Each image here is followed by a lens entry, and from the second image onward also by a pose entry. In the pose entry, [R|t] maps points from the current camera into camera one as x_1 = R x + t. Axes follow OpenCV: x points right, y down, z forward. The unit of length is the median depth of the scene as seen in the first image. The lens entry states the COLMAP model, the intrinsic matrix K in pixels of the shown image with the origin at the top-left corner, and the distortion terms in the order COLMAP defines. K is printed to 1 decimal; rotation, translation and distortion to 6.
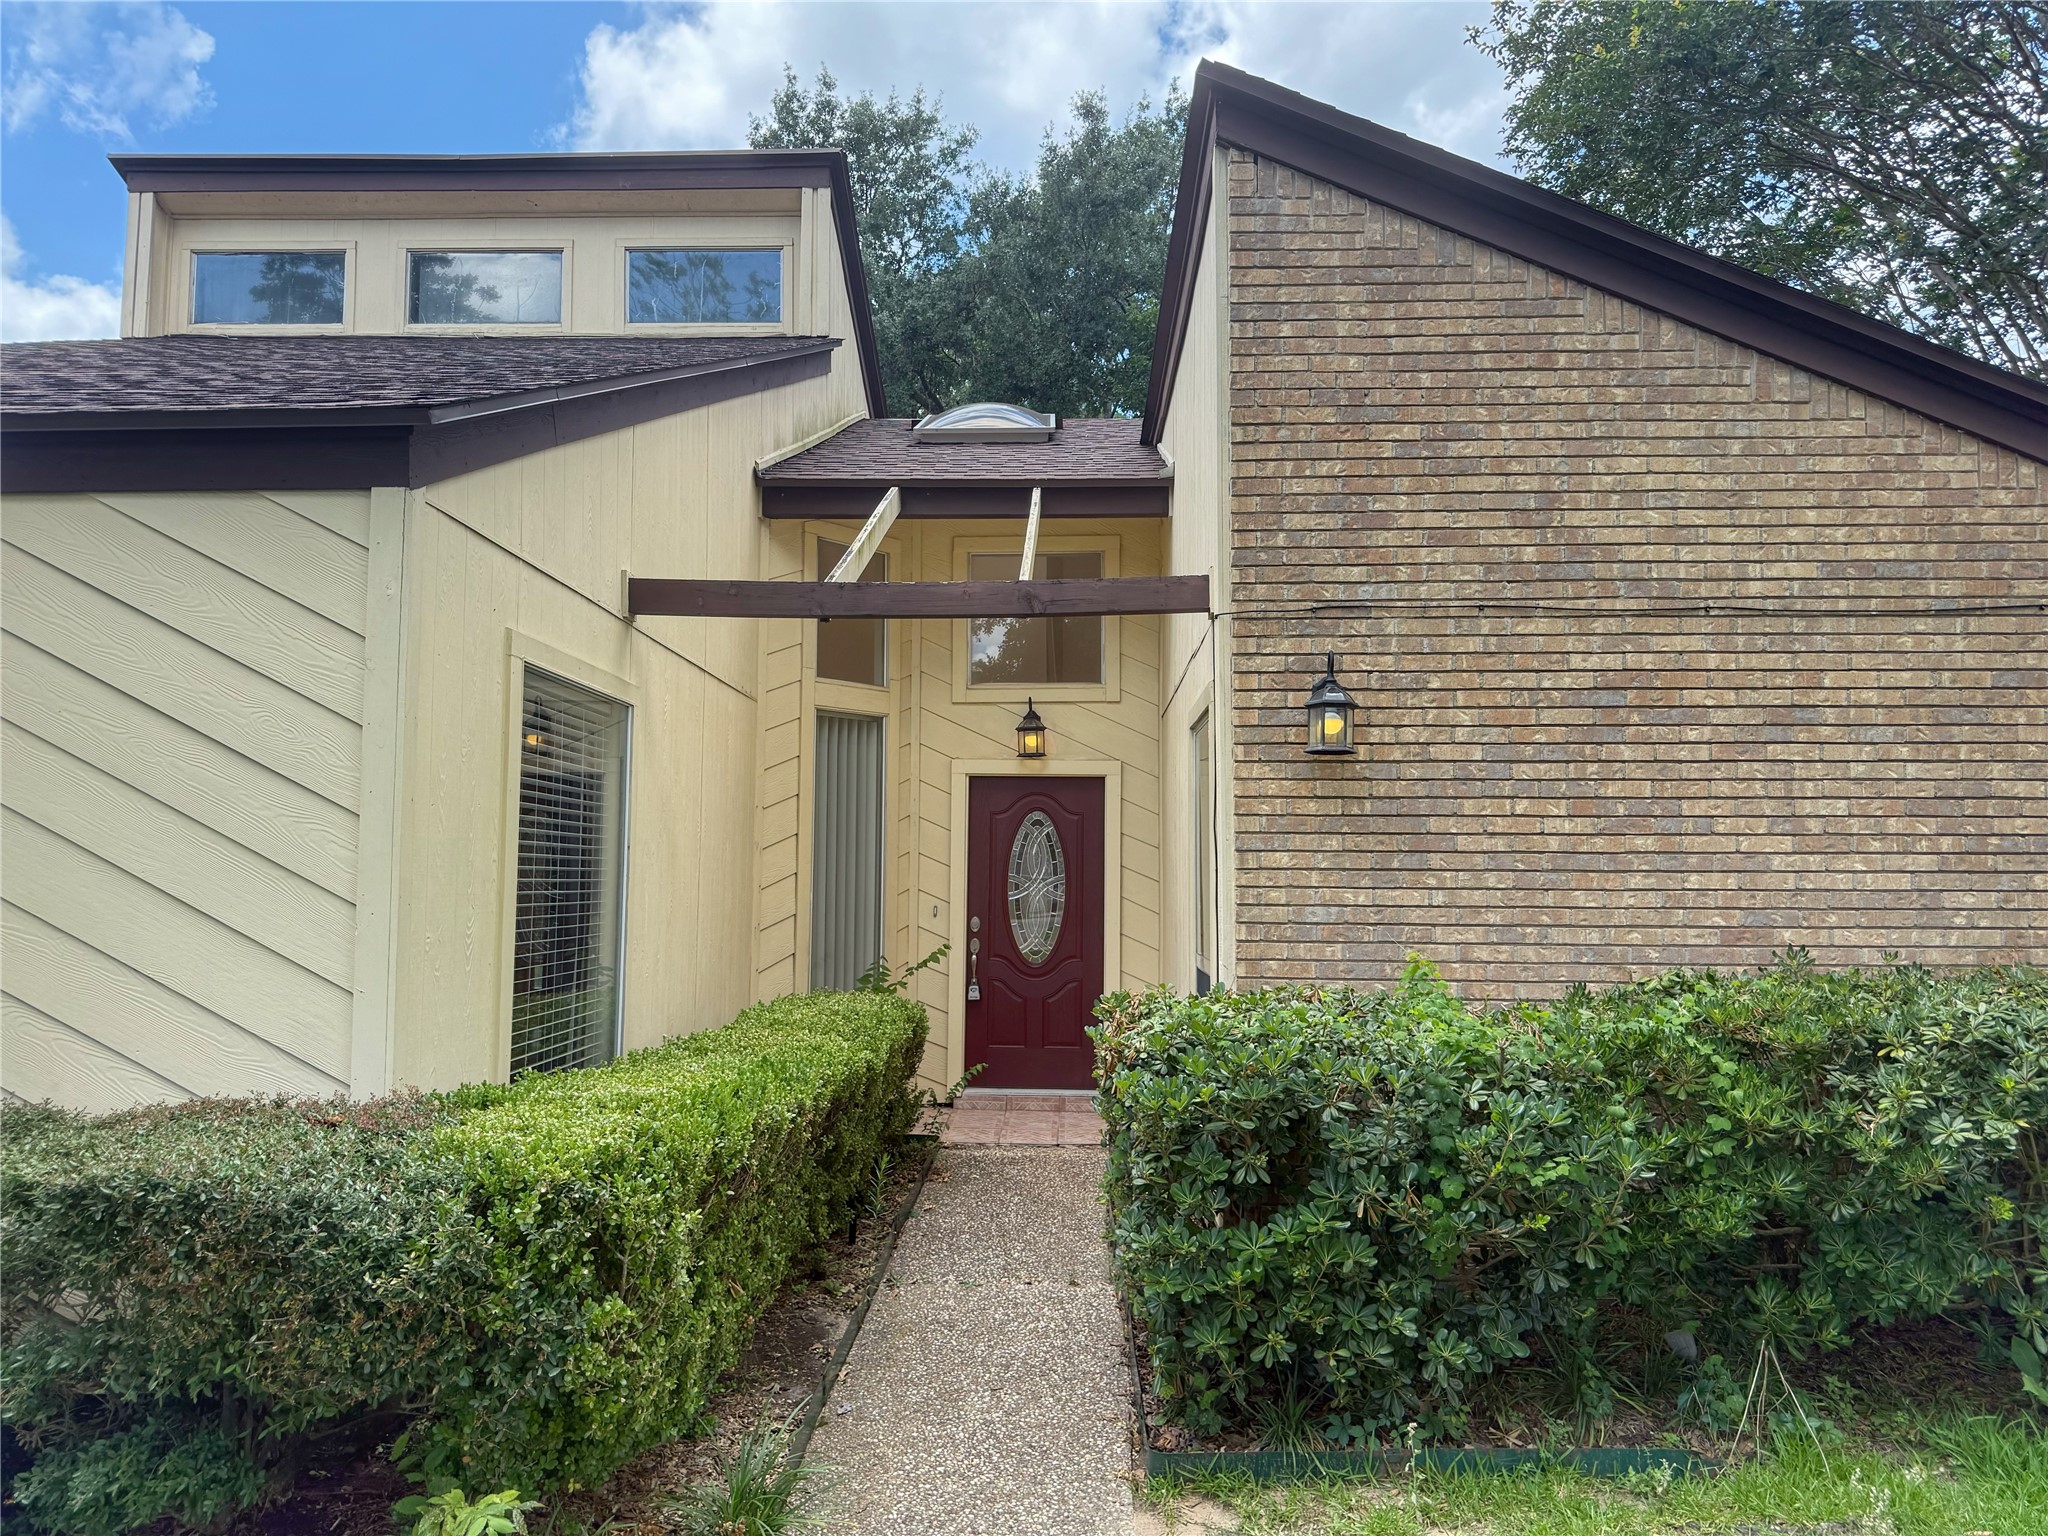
lens RADIAL K [[1467.4, 0, 1024.0], [0, 1467.4, 768.0], [0, 0, 1]] dist [0.027034, 0.000086]
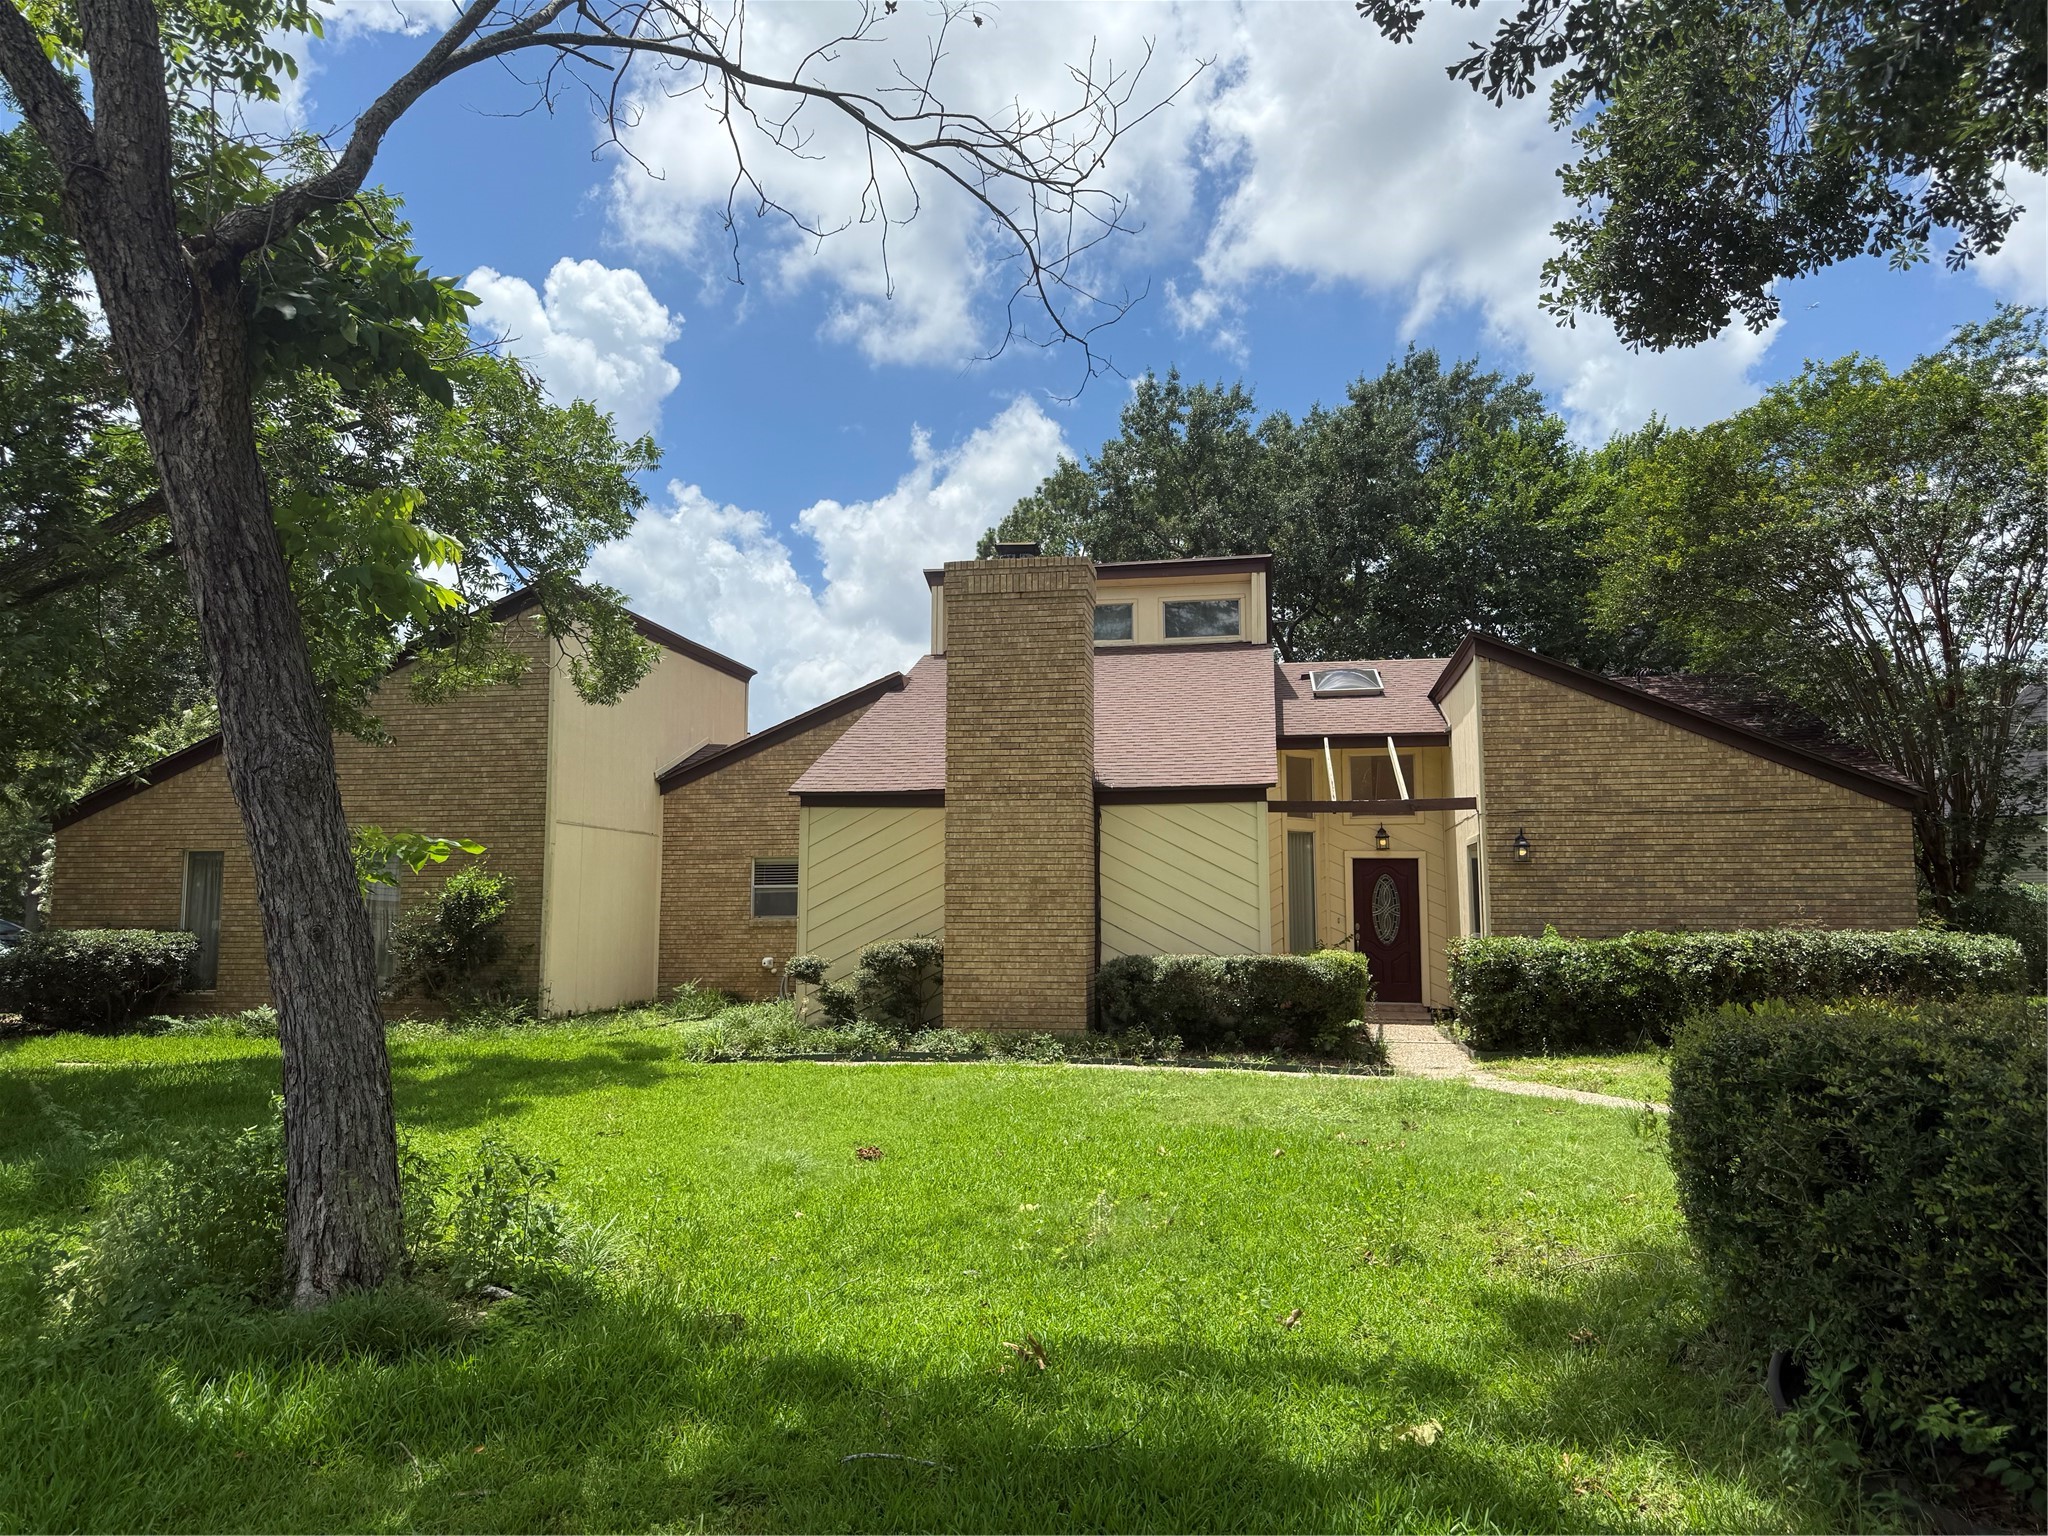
lens RADIAL K [[1467.4, 0, 1024.0], [0, 1467.4, 768.0], [0, 0, 1]] dist [0.027034, 0.000086]
pose [[0.990121, -0.020886, -0.138650, -0.368055], [0.017331, 0.999491, -0.026795, -0.135540], [0.139139, 0.024127, 0.989979, -2.071621]]
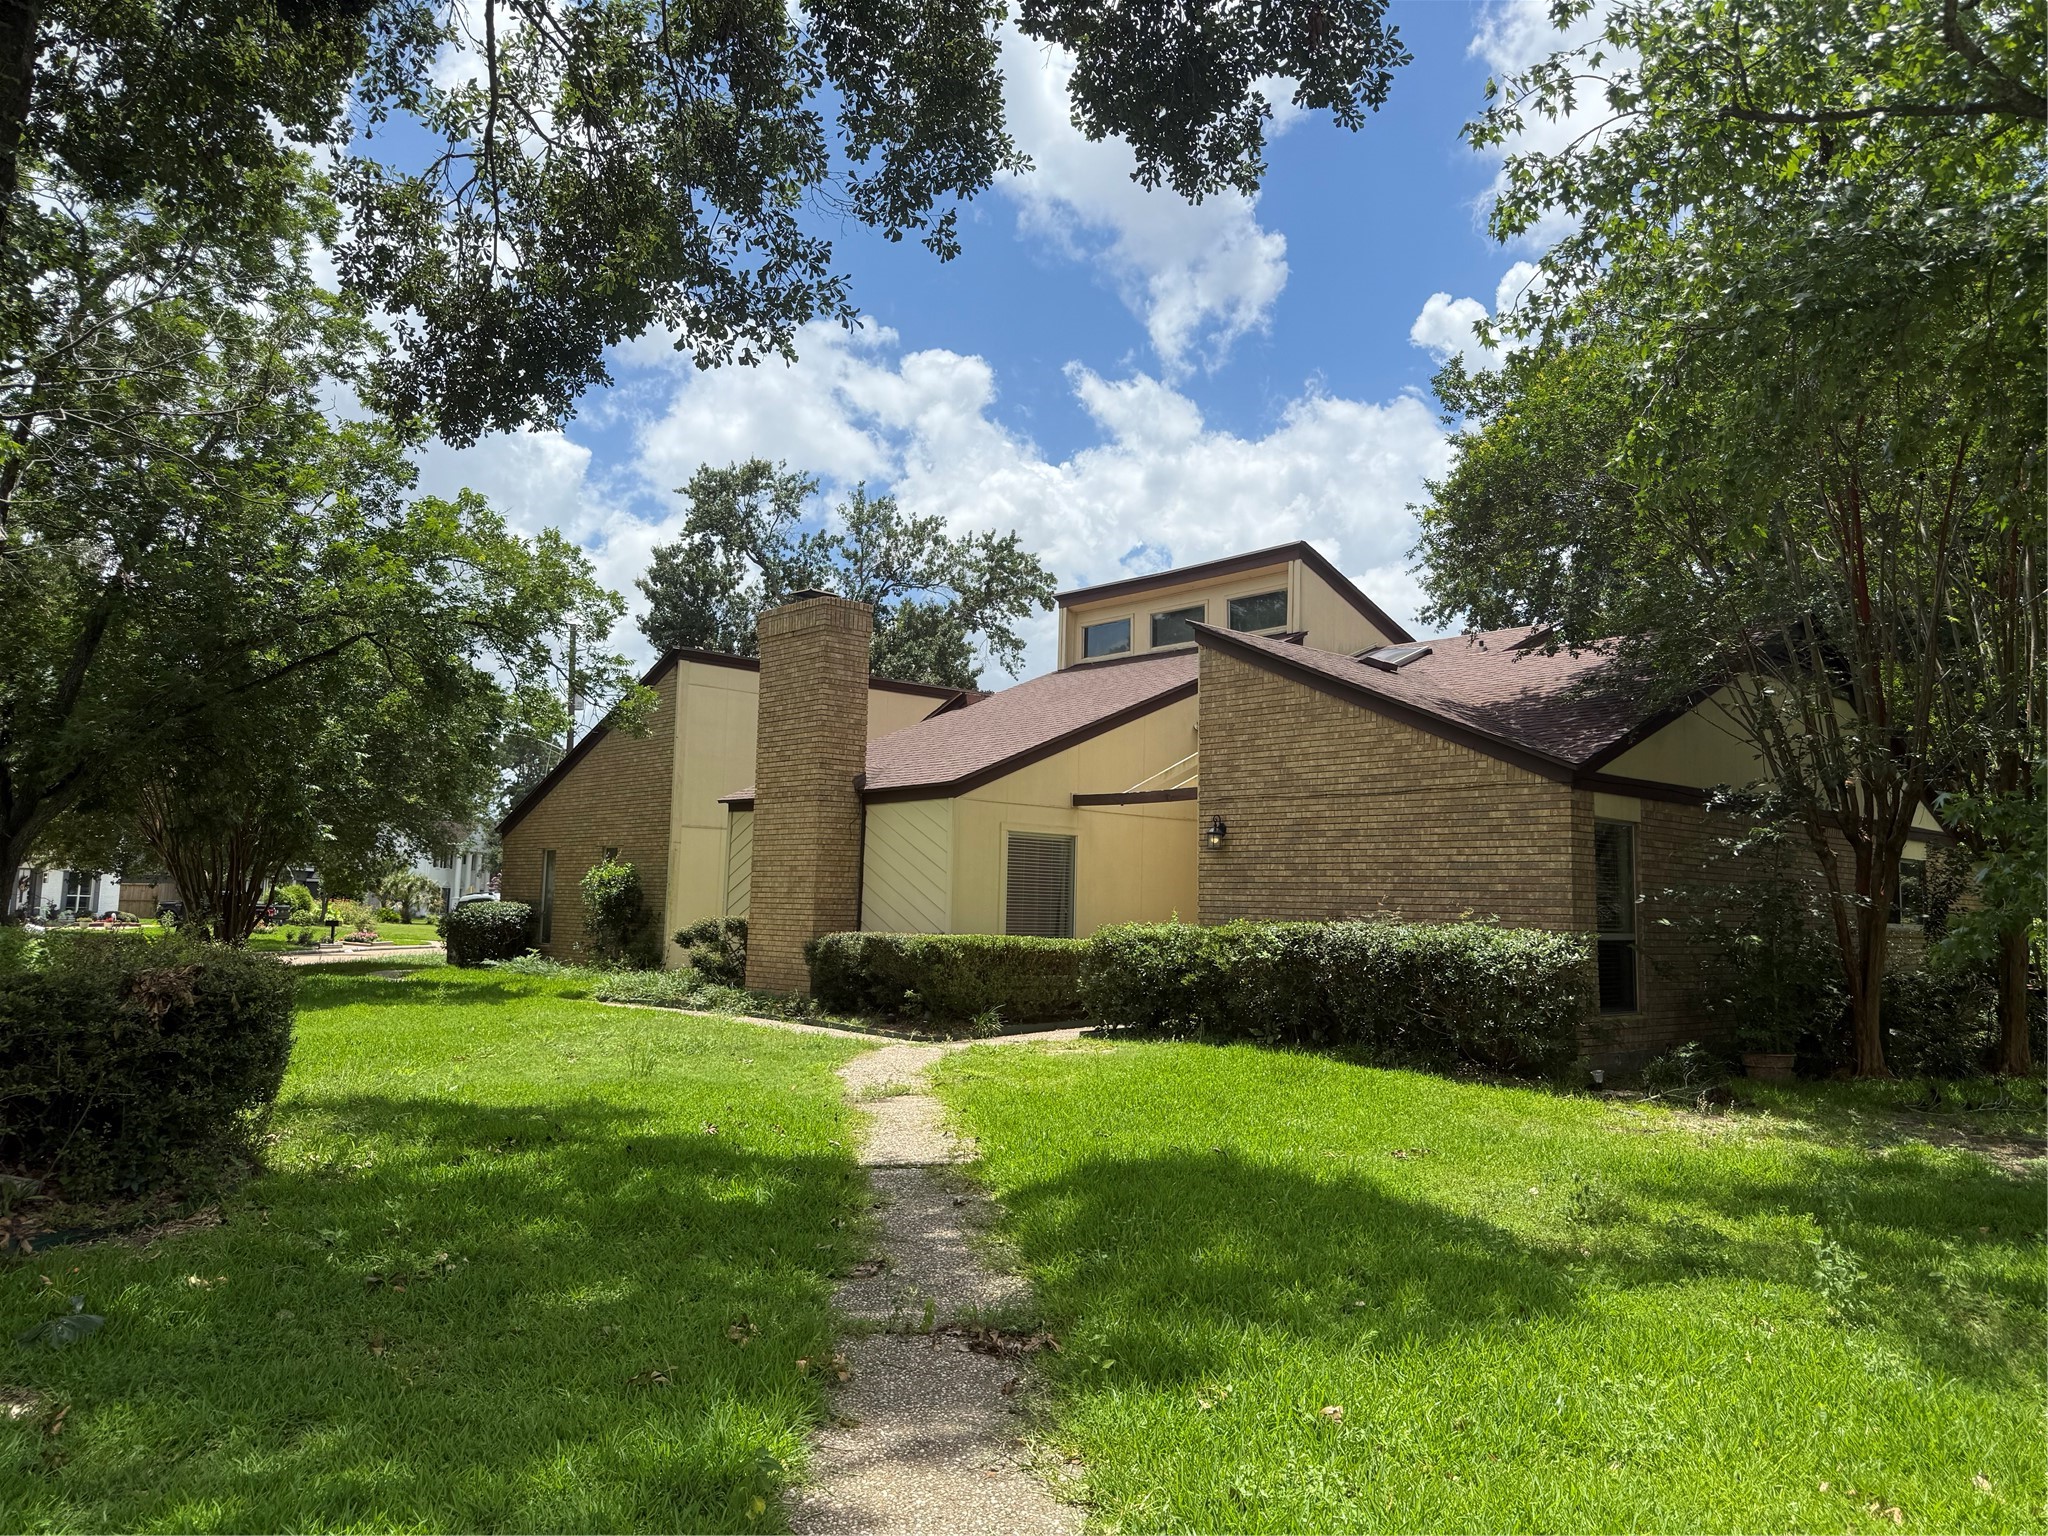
lens RADIAL K [[1445.9, 0, 1079.0], [0, 1445.9, 767.9], [0, 0, 1]] dist [0.345183, 0.000035]
pose [[0.717645, -0.061045, -0.693728, 2.007159], [0.042527, 0.998133, -0.043837, -0.056832], [0.695109, 0.001957, 0.718901, -1.280745]]
